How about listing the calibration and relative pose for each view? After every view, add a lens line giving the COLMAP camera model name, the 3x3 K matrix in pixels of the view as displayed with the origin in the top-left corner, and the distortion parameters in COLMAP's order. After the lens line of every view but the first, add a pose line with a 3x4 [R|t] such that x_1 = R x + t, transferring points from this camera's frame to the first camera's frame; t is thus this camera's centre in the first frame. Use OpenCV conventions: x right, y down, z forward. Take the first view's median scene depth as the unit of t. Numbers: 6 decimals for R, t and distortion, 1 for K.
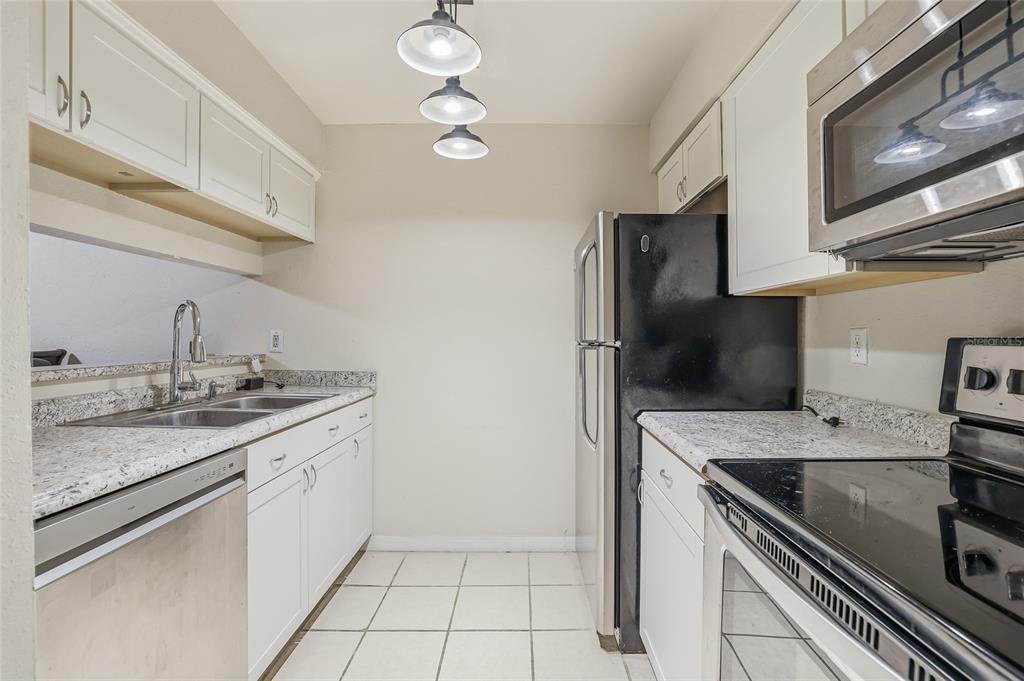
lens RADIAL K [[459.2, 0, 525.4], [0, 459.2, 339.1], [0, 0, 1]] dist [-0.003636, 0.000042]
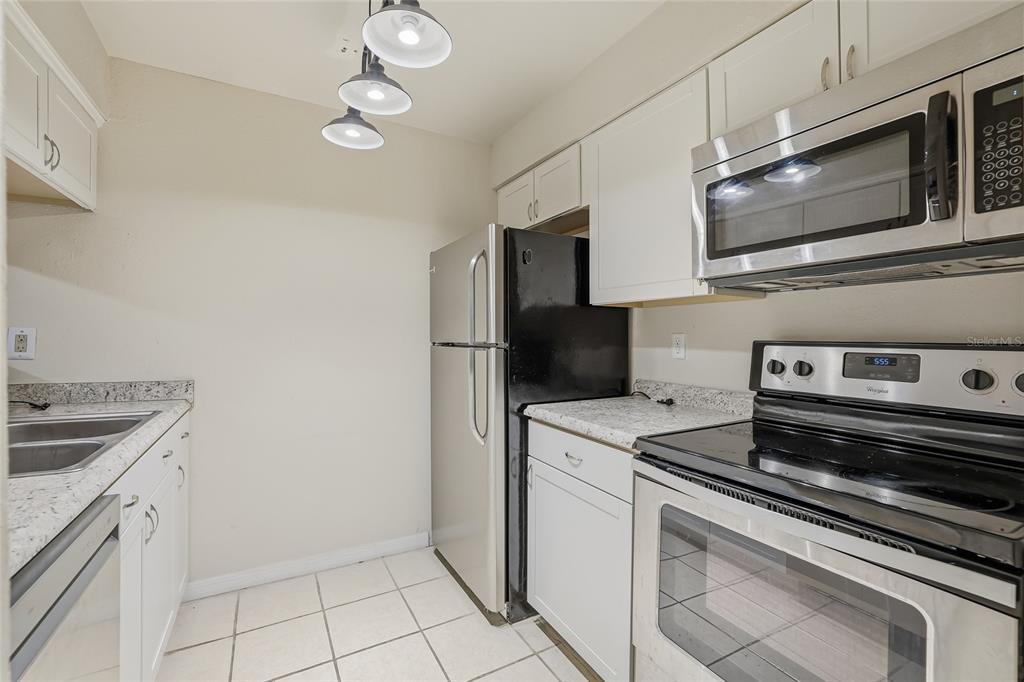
lens RADIAL K [[444.0, 0, 513.7], [0, 444.0, 338.1], [0, 0, 1]] dist [-0.003076, 0.000209]
pose [[0.875853, 0.001027, 0.482578, -0.301085], [-0.002081, 0.999996, 0.001648, -0.008294], [-0.482574, -0.002448, 0.875852, 0.057164]]
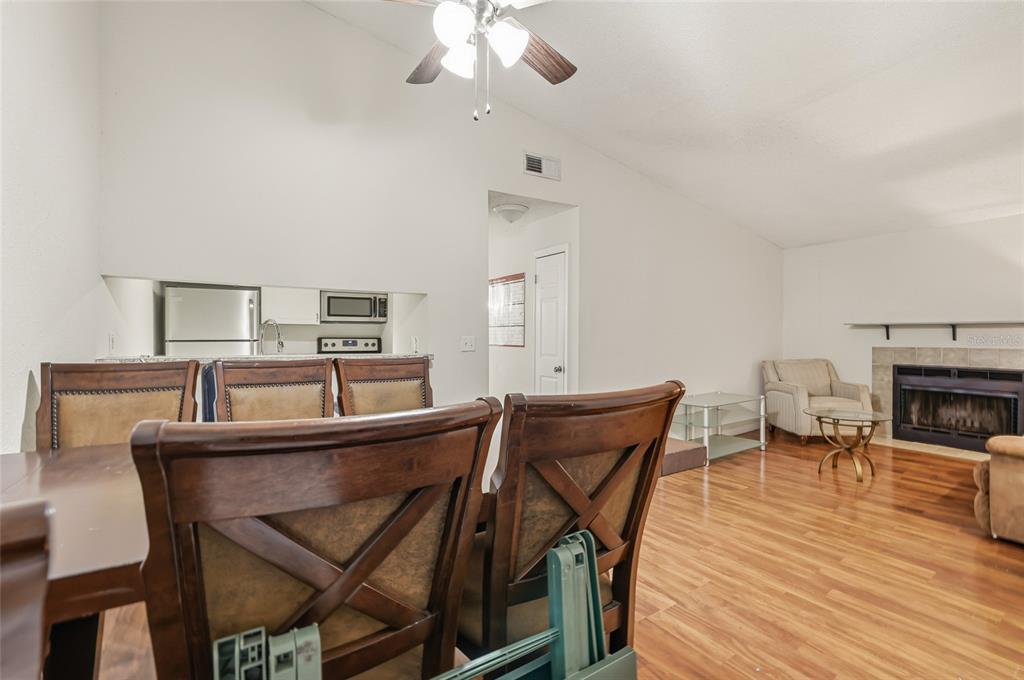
lens RADIAL K [[444.0, 0, 513.7], [0, 444.0, 337.1], [0, 0, 1]] dist [-0.003076, 0.000209]
pose [[-0.547996, 0.000518, 0.836481, -2.778032], [-0.005155, 0.999979, -0.003996, 0.000245], [-0.836465, -0.006502, -0.547982, 1.172223]]
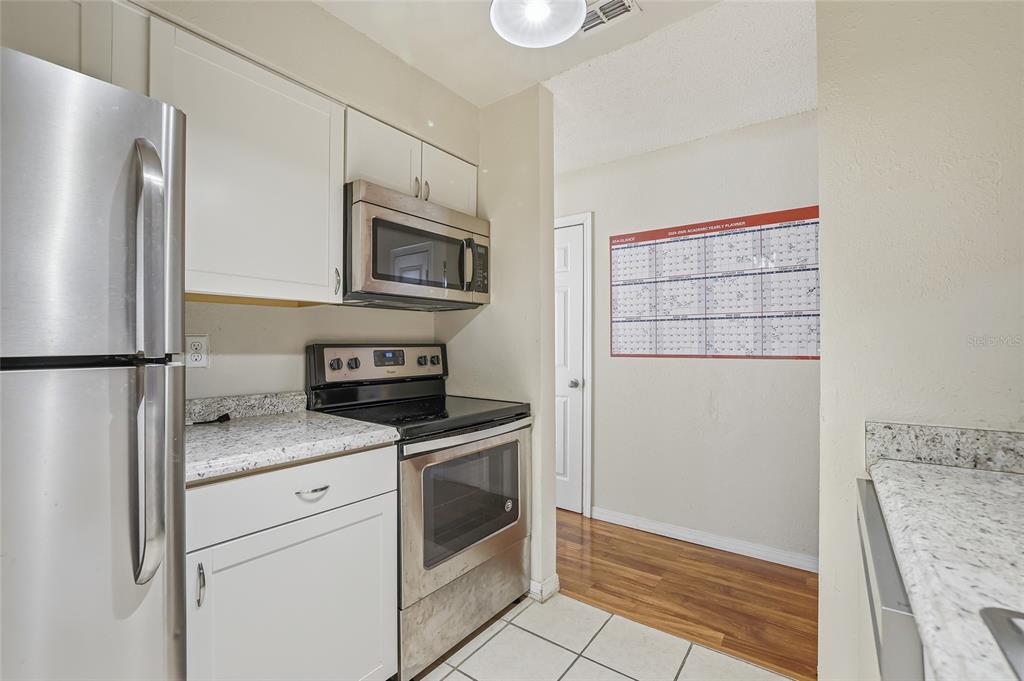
lens RADIAL K [[440.9, 0, 504.9], [0, 440.9, 343.7], [0, 0, 1]] dist [-0.024066, 0.000134]
pose [[-0.786392, -0.004114, 0.617714, -0.445544], [-0.000871, 0.999984, 0.005551, -0.009392], [-0.617728, 0.003827, -0.786383, 1.165791]]
